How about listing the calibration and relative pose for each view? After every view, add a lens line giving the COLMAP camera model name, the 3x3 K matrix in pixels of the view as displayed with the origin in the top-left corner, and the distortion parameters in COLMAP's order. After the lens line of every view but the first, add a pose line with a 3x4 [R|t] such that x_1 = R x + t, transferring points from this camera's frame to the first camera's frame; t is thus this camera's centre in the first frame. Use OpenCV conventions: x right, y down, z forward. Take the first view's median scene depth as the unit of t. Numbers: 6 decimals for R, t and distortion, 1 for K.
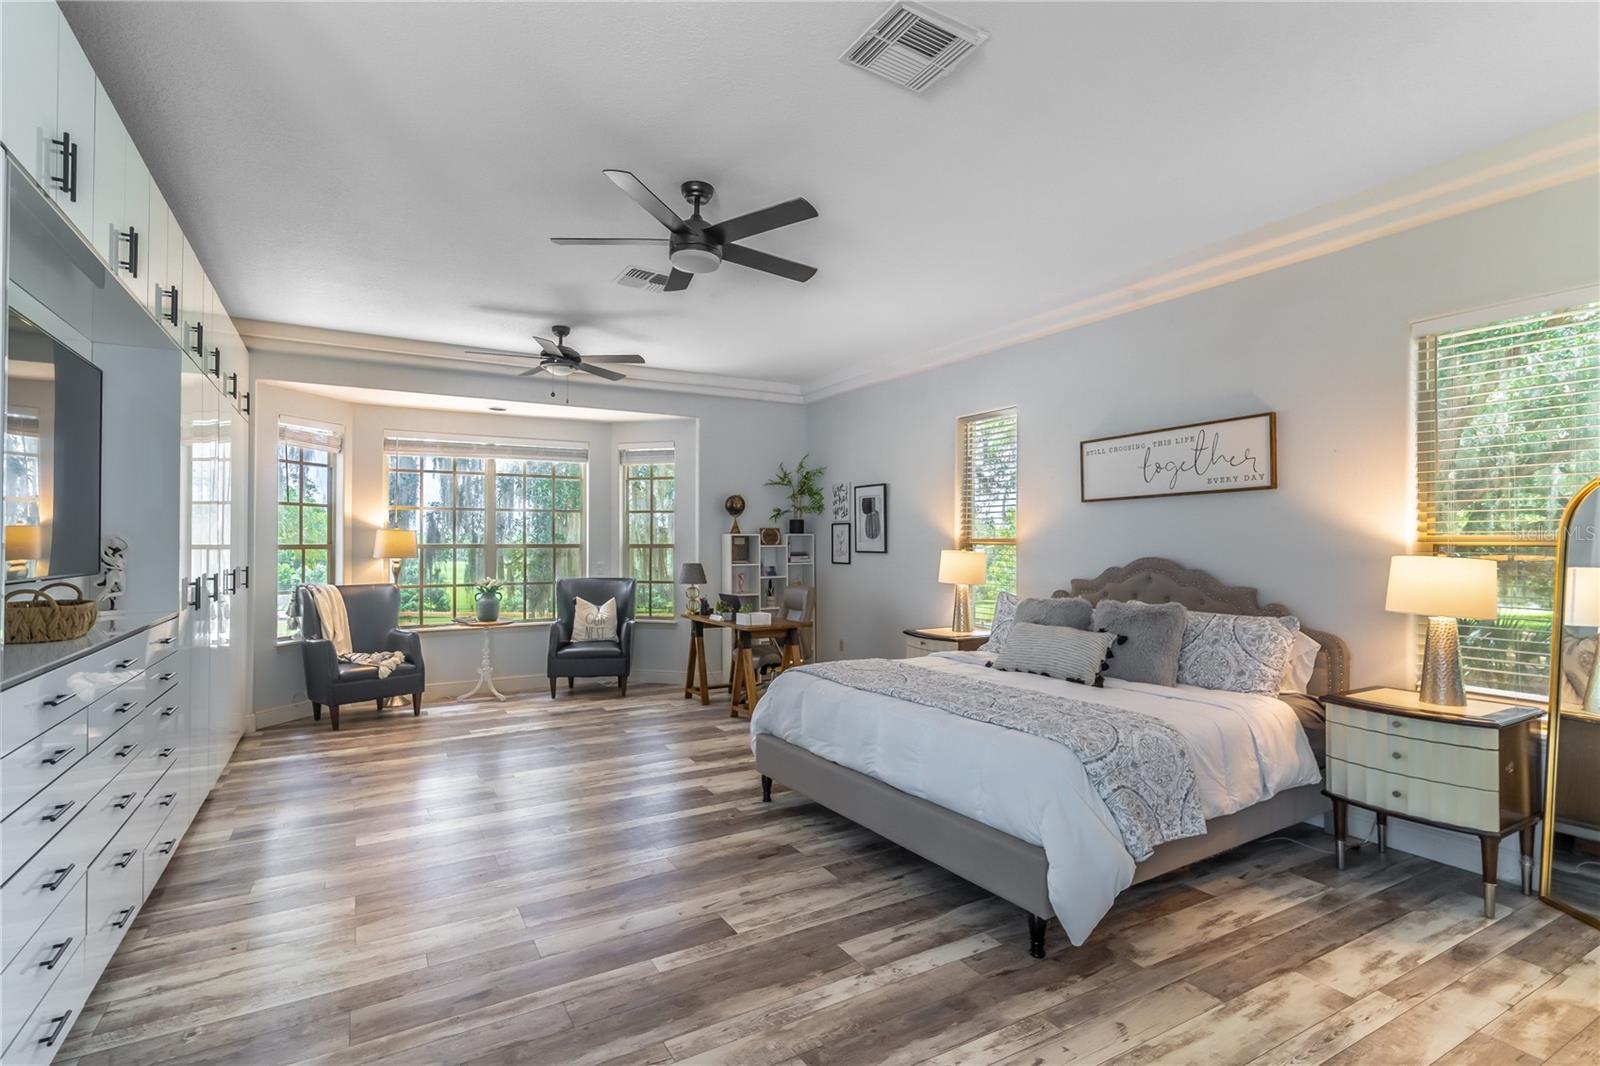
lens RADIAL K [[762.5, 0, 776.1], [0, 762.5, 528.1], [0, 0, 1]] dist [0.034561, -0.000302]
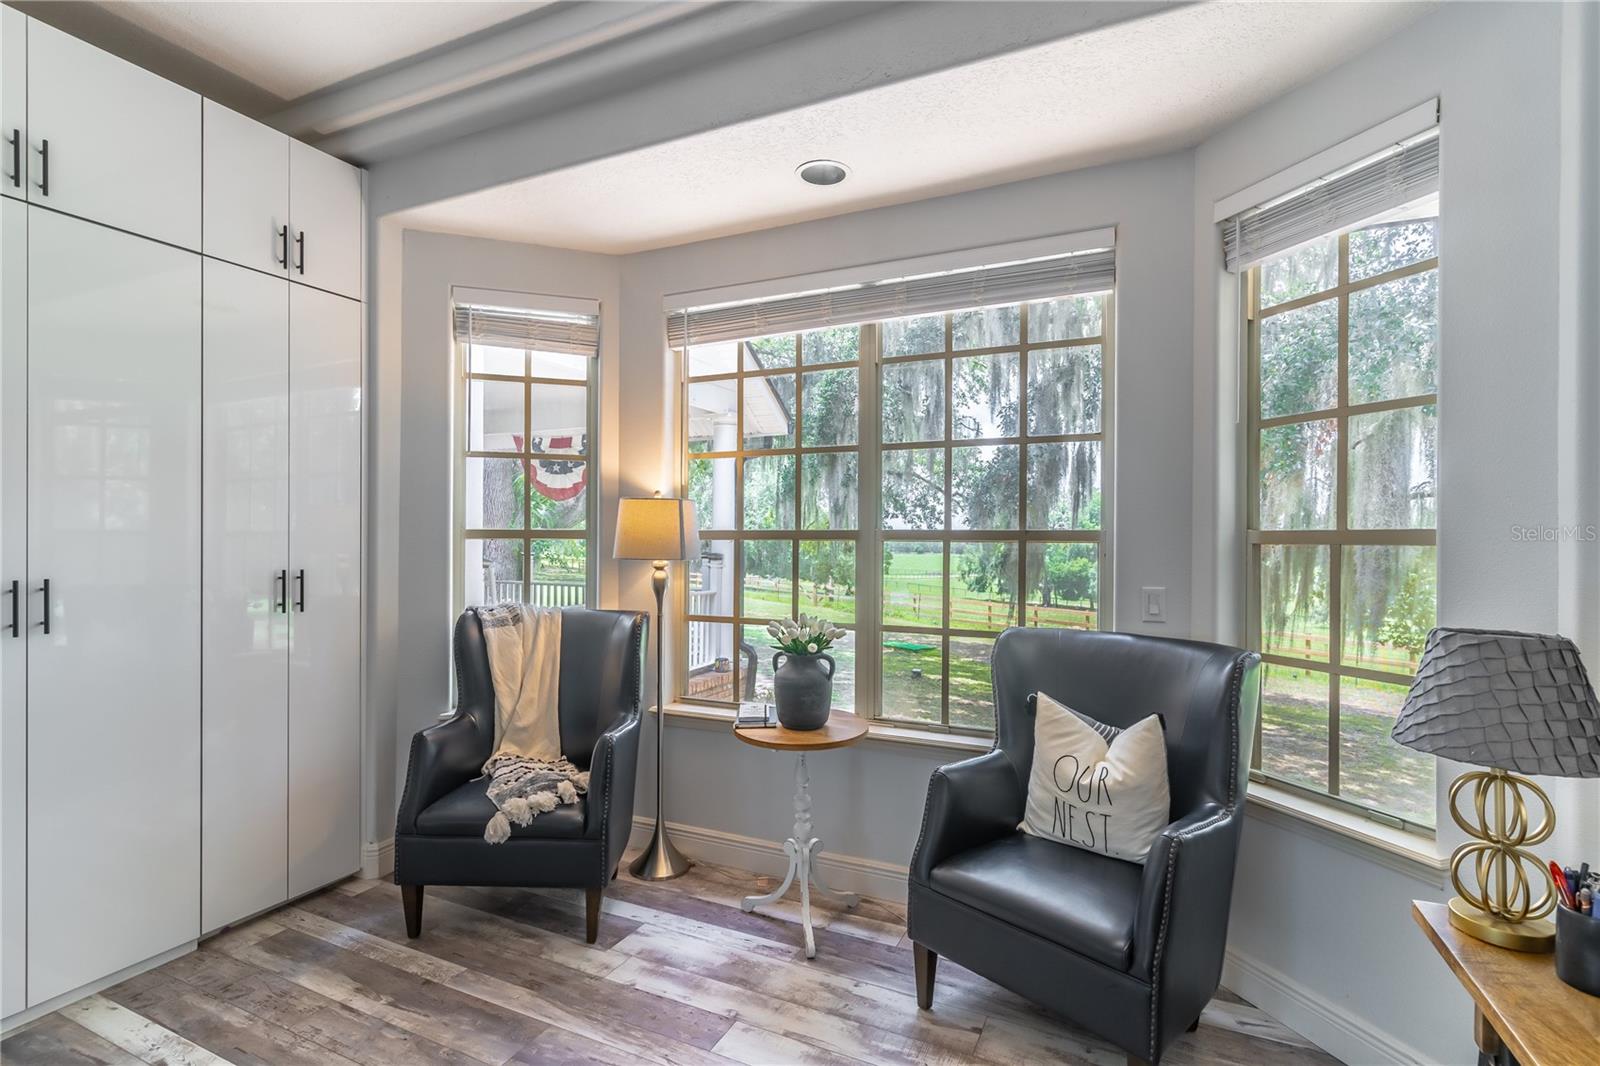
lens RADIAL K [[762.8, 0, 800.0], [0, 762.8, 533.0], [0, 0, 1]] dist [0.002442, 0.000714]
pose [[0.592416, -0.000751, -0.805632, -0.064979], [0.012175, 0.999894, 0.008020, 0.020260], [0.805540, -0.014560, 0.592362, 0.778378]]
